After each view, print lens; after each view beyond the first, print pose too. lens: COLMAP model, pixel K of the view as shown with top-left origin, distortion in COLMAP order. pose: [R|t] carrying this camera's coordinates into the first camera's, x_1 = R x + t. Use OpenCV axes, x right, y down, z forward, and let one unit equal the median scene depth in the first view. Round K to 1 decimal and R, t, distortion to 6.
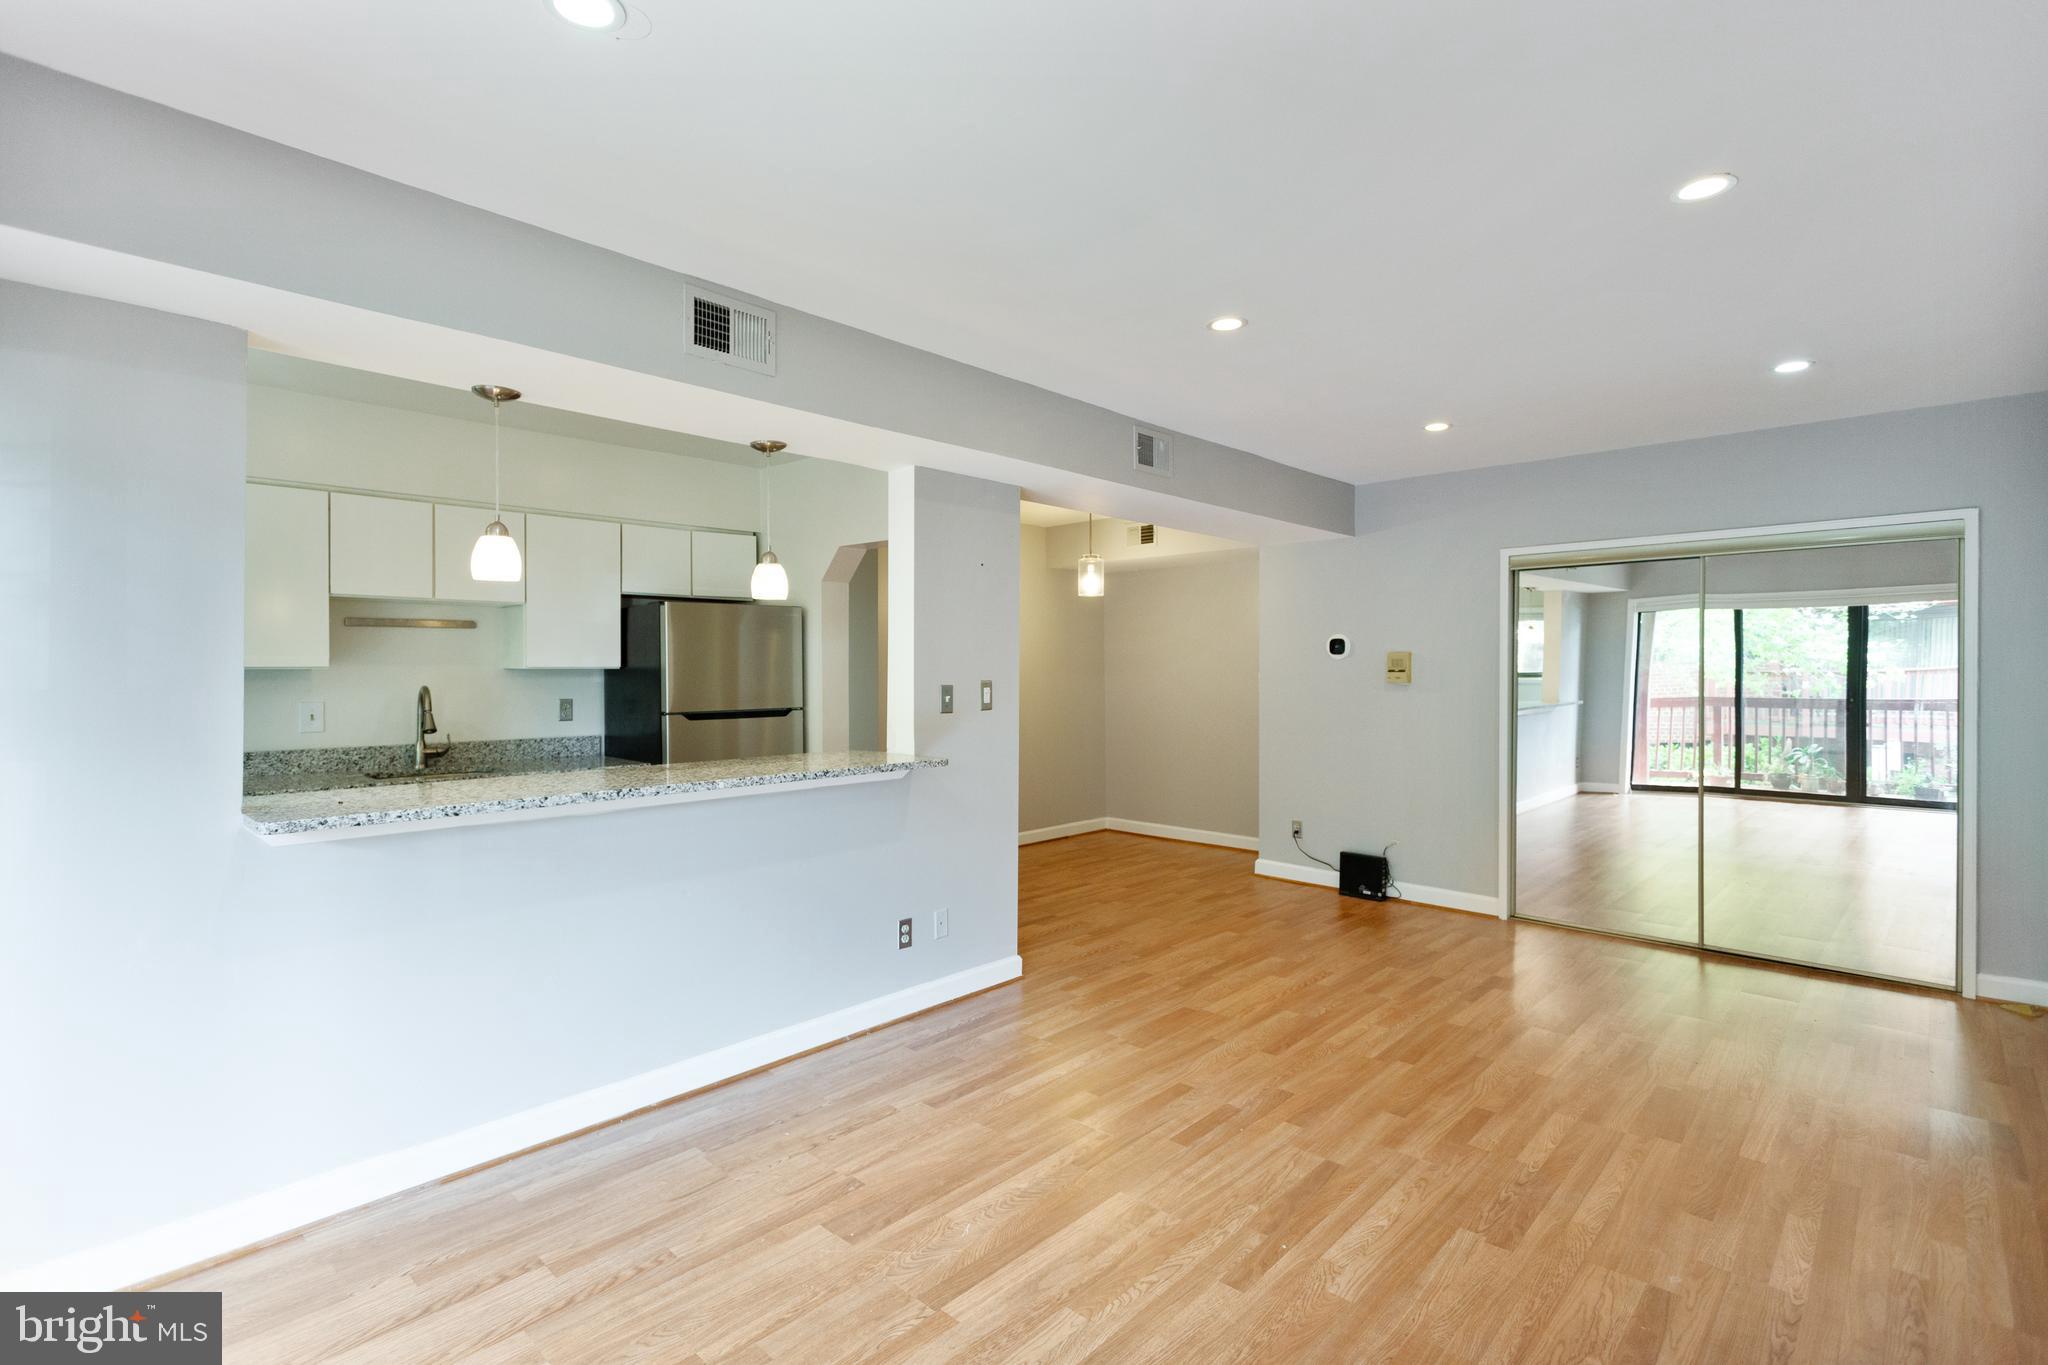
lens RADIAL K [[964.0, 0, 1024.0], [0, 964.0, 682.5], [0, 0, 1]] dist [-0.001274, -0.000175]
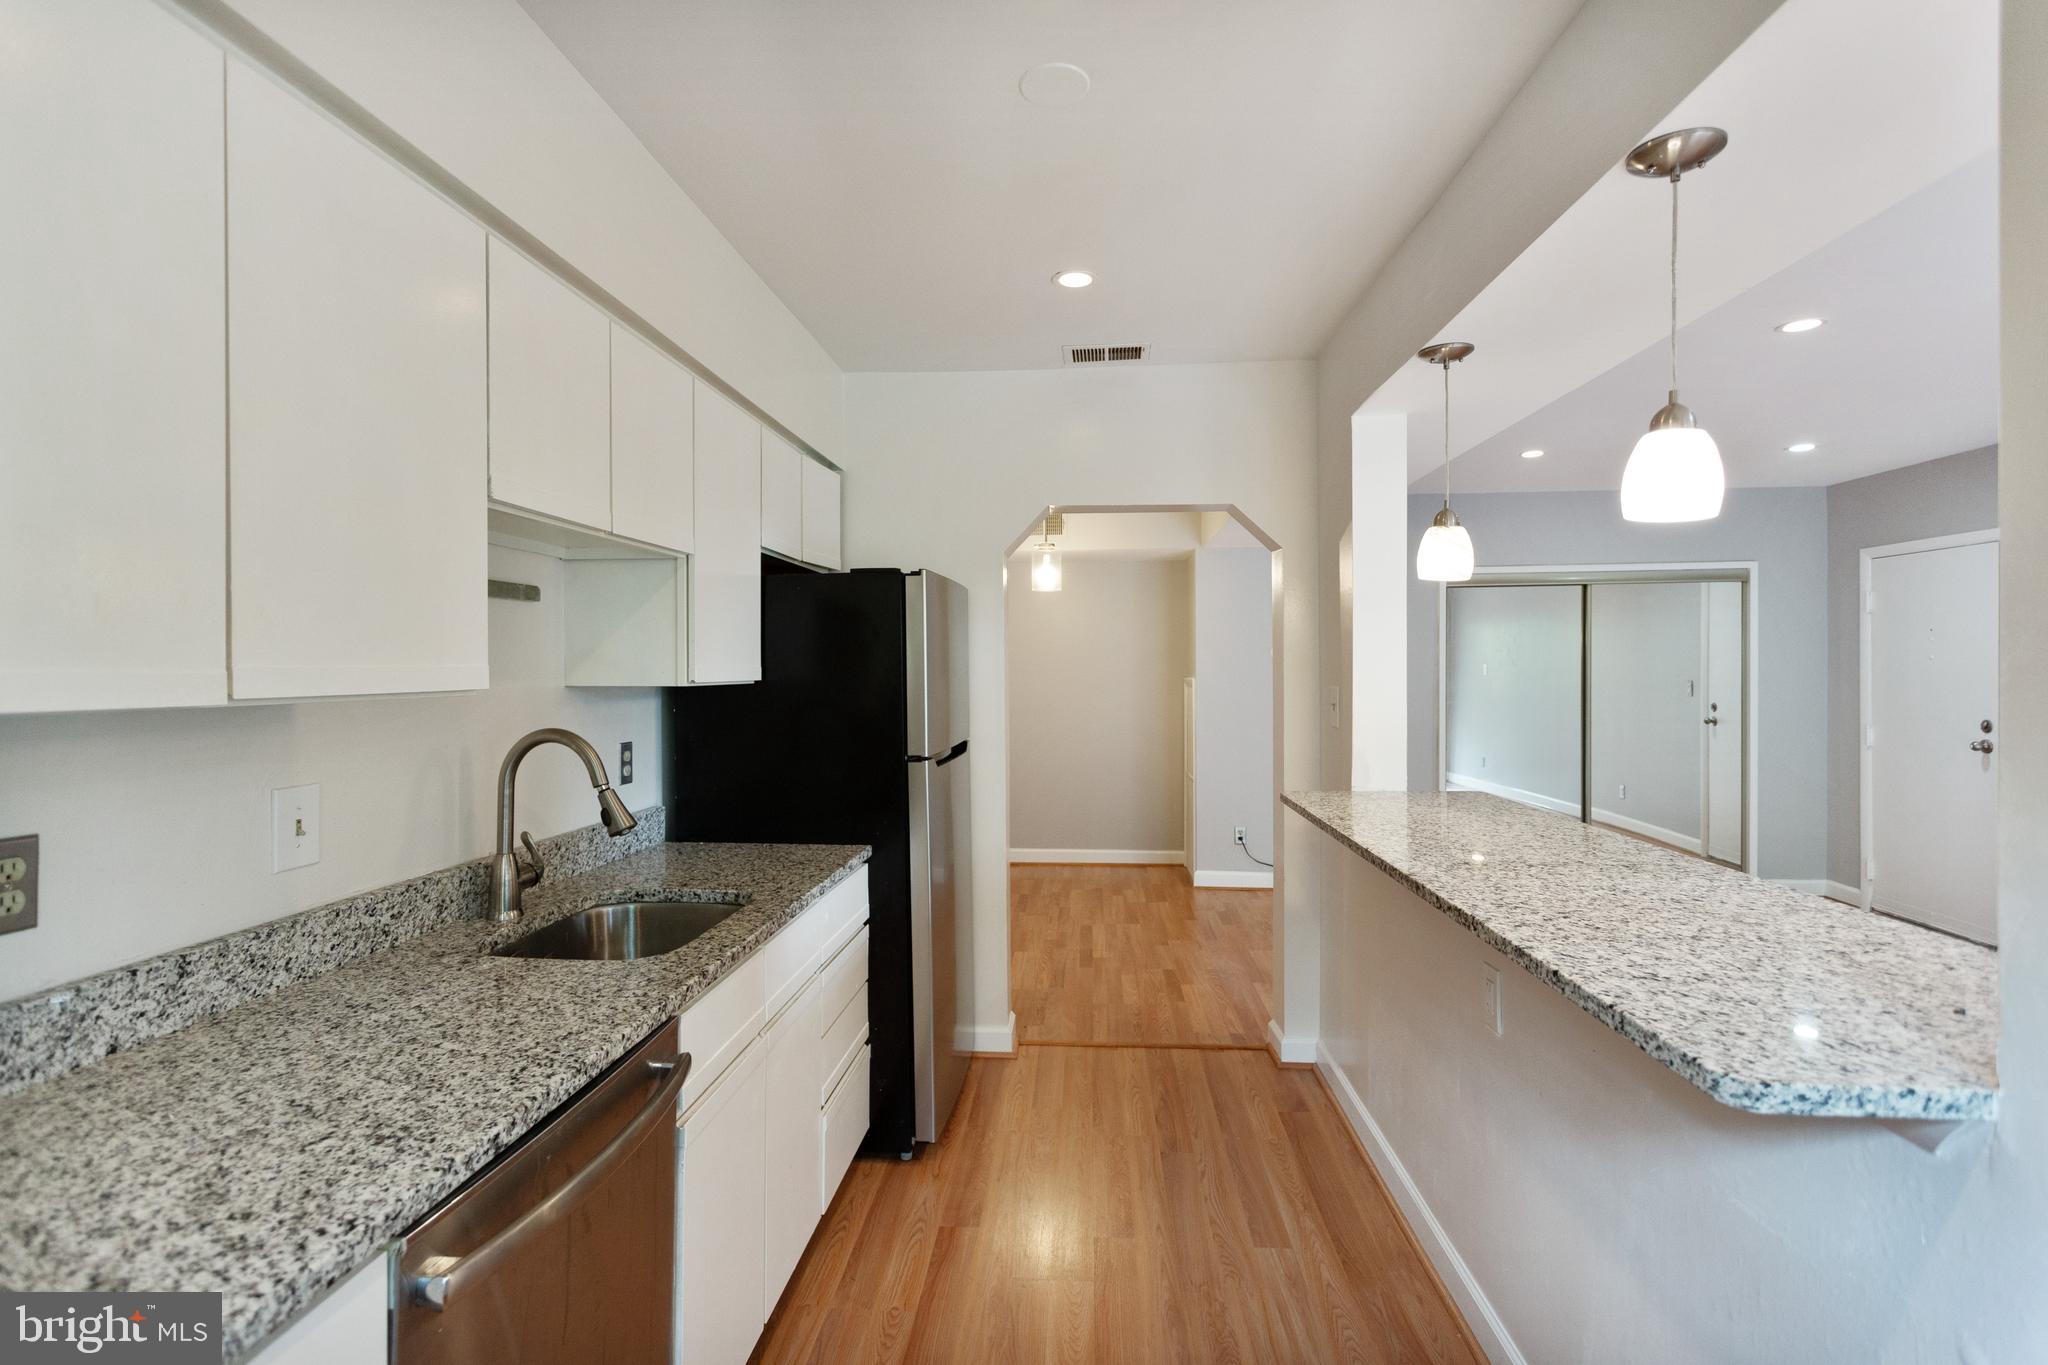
lens RADIAL K [[964.0, 0, 1024.0], [0, 964.0, 682.5], [0, 0, 1]] dist [-0.001274, -0.000175]
pose [[0.776776, -0.011172, 0.629677, -0.636639], [0.012812, 0.999916, 0.001936, -0.013479], [-0.629646, 0.006564, 0.776854, 0.456354]]
